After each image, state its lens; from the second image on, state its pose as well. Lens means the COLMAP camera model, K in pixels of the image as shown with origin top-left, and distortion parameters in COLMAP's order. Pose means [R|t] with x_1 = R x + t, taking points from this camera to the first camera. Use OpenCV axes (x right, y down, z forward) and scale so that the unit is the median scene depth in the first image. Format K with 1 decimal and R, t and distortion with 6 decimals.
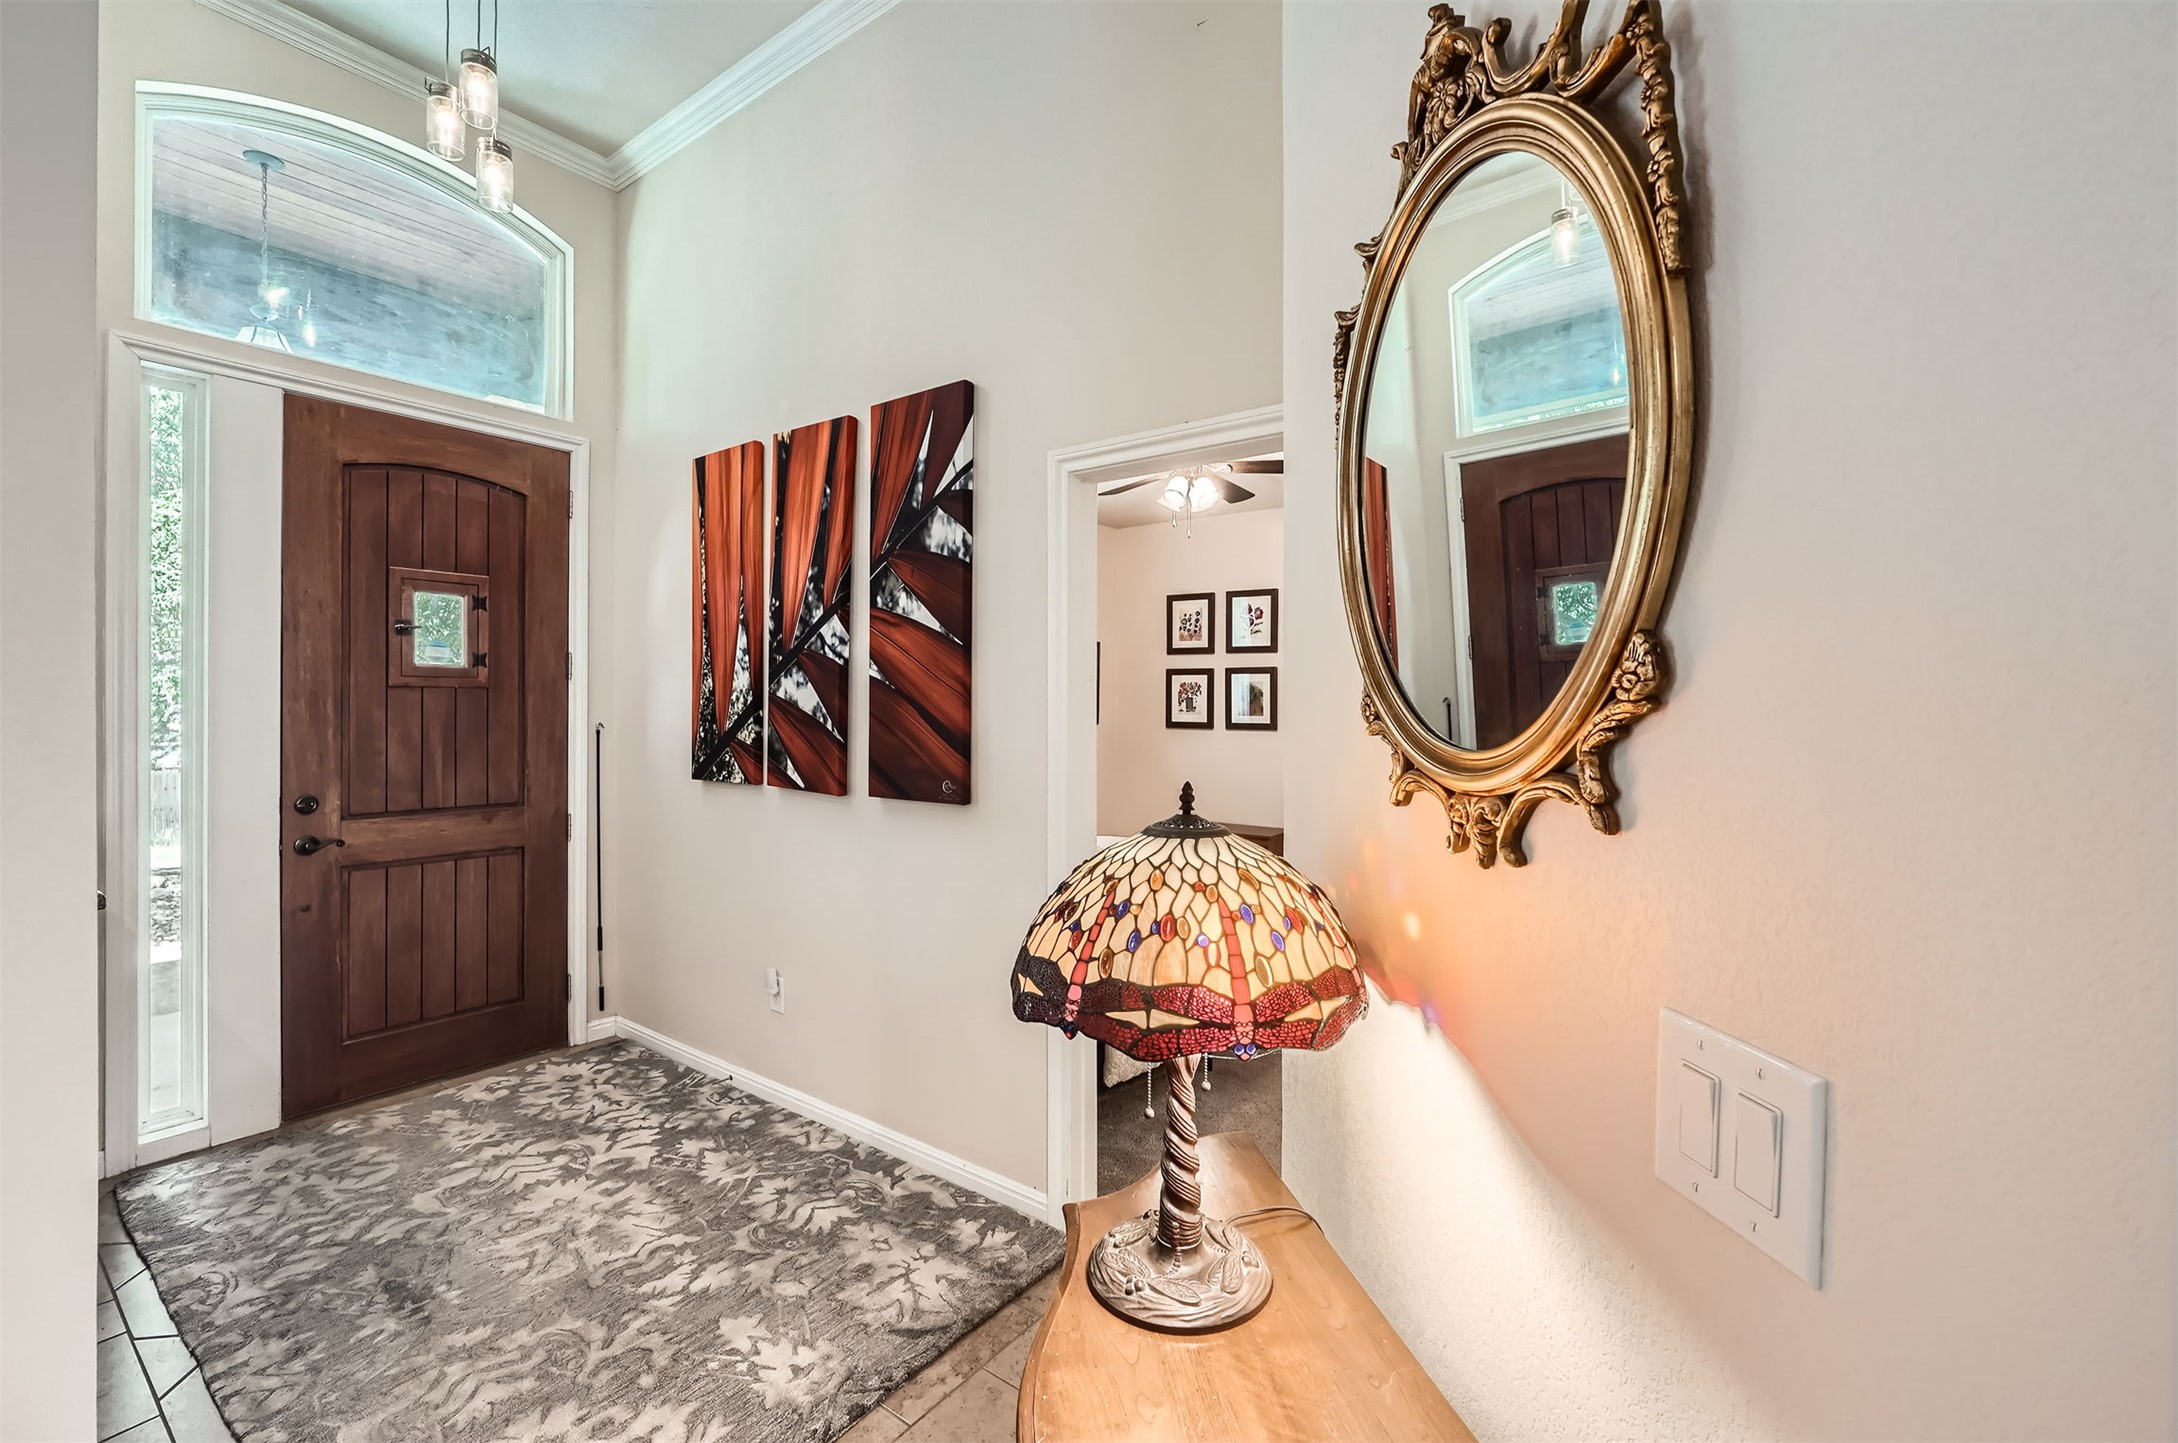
lens RADIAL K [[927.9, 0, 1081.5], [0, 927.9, 711.0], [0, 0, 1]] dist [-0.015320, 0.001601]
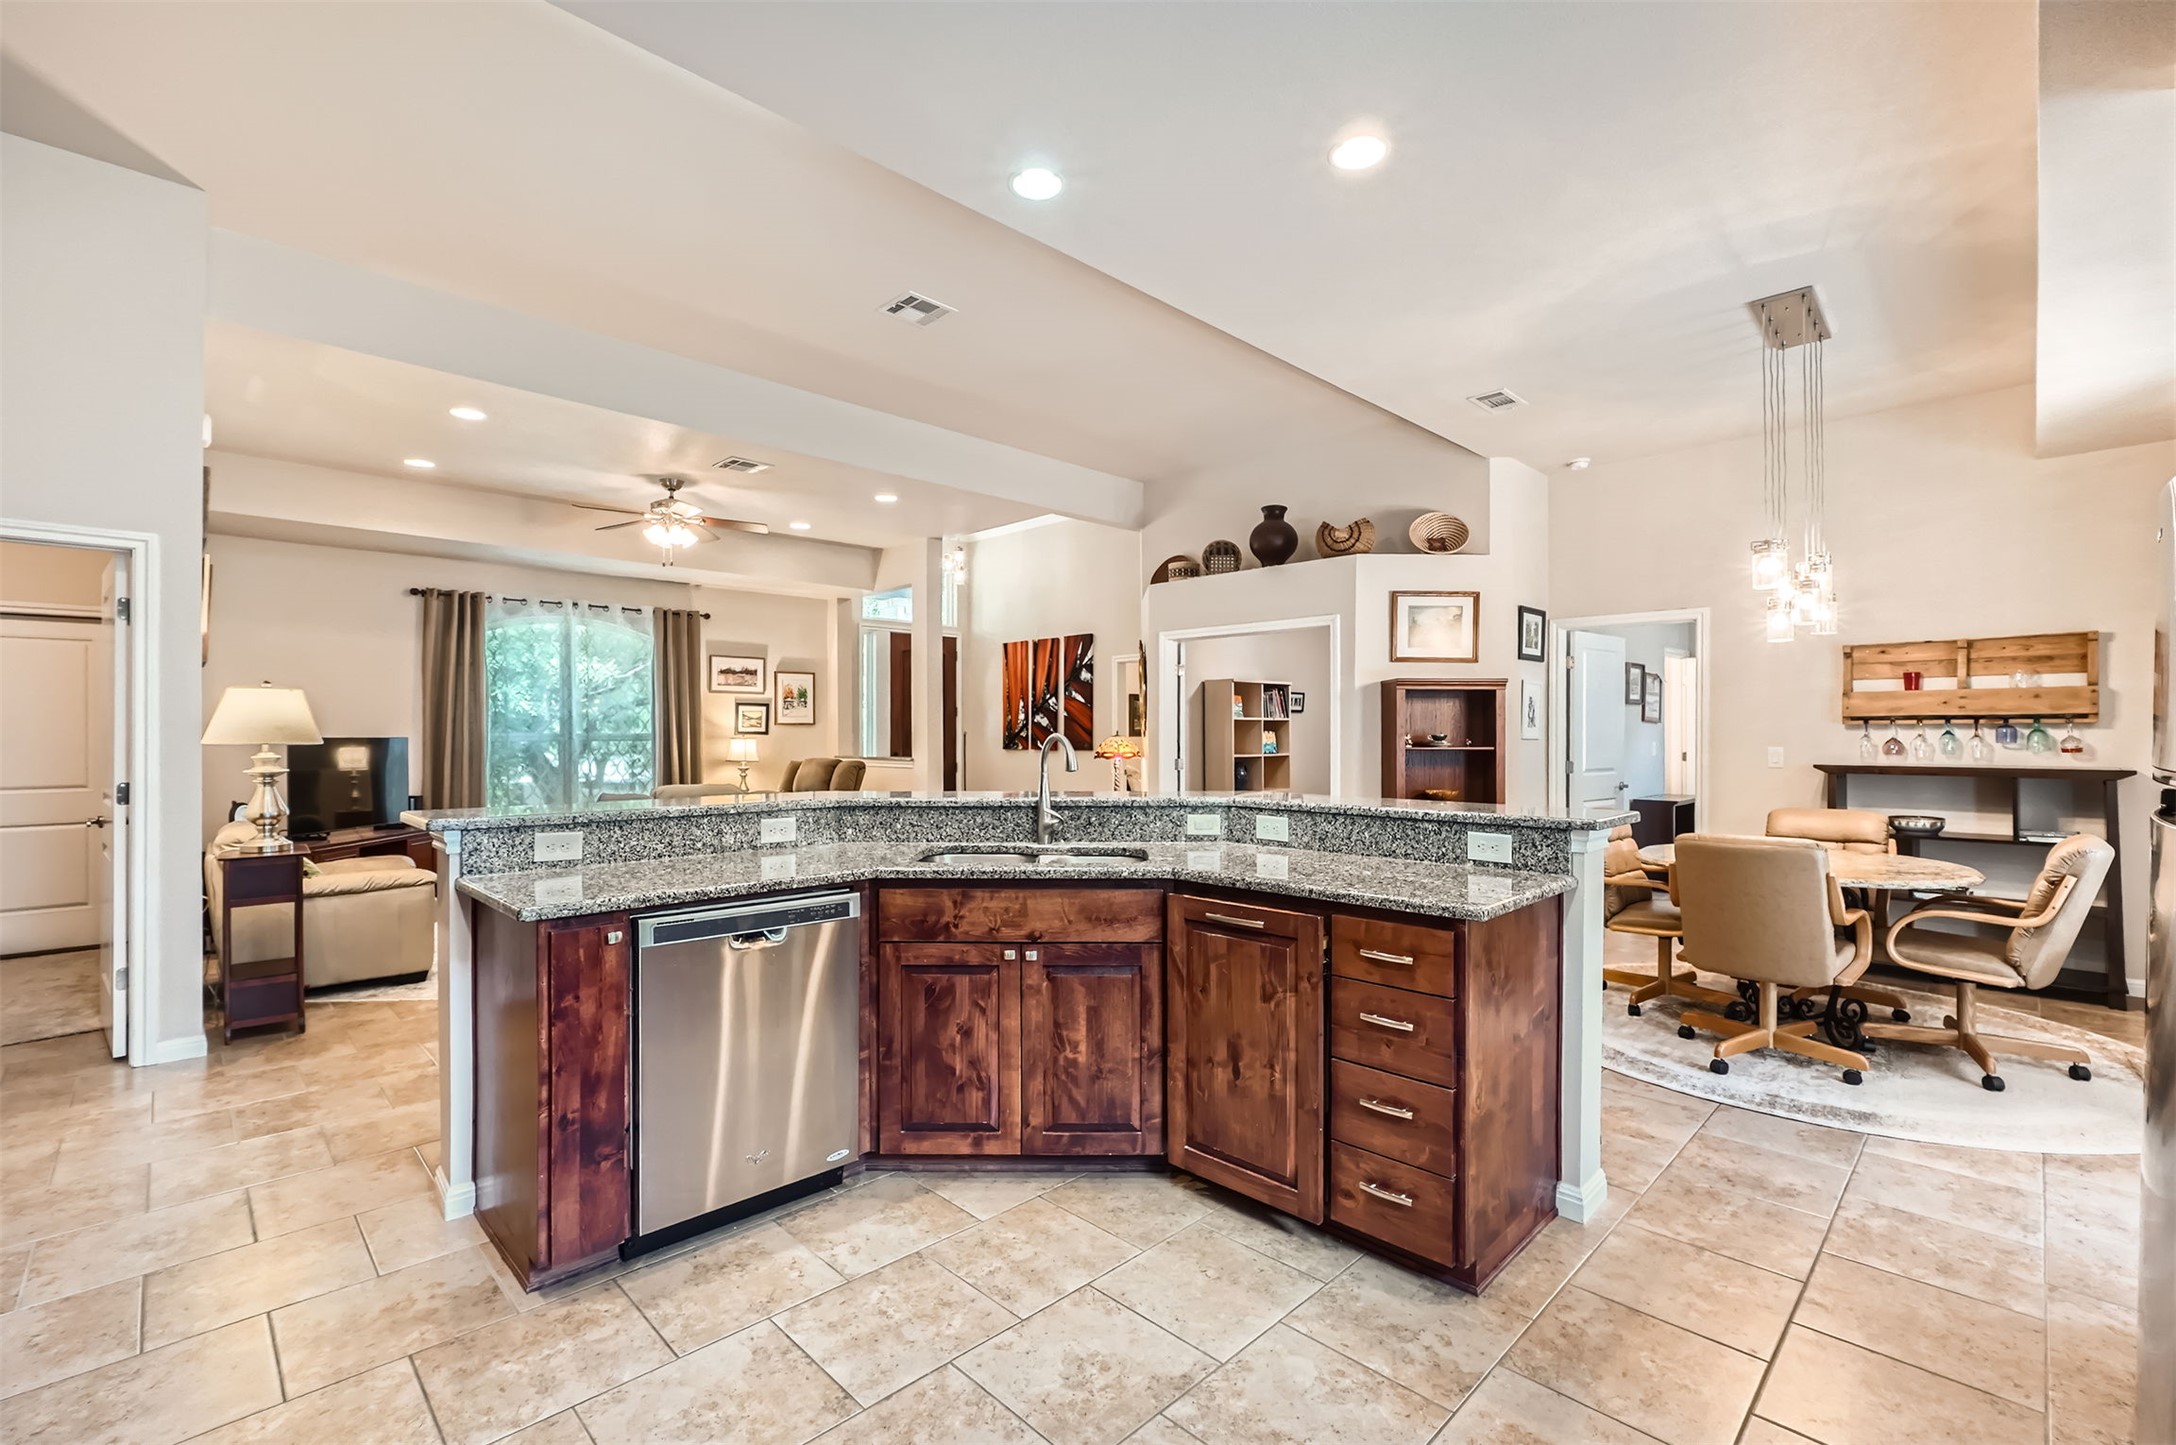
lens RADIAL K [[927.1, 0, 1088.0], [0, 927.1, 729.2], [0, 0, 1]] dist [-0.015320, 0.001601]
pose [[0.989542, -0.009533, -0.143929, 0.338873], [0.008102, 0.999912, -0.010520, 0.049753], [0.144017, 0.009244, 0.989532, -2.291888]]
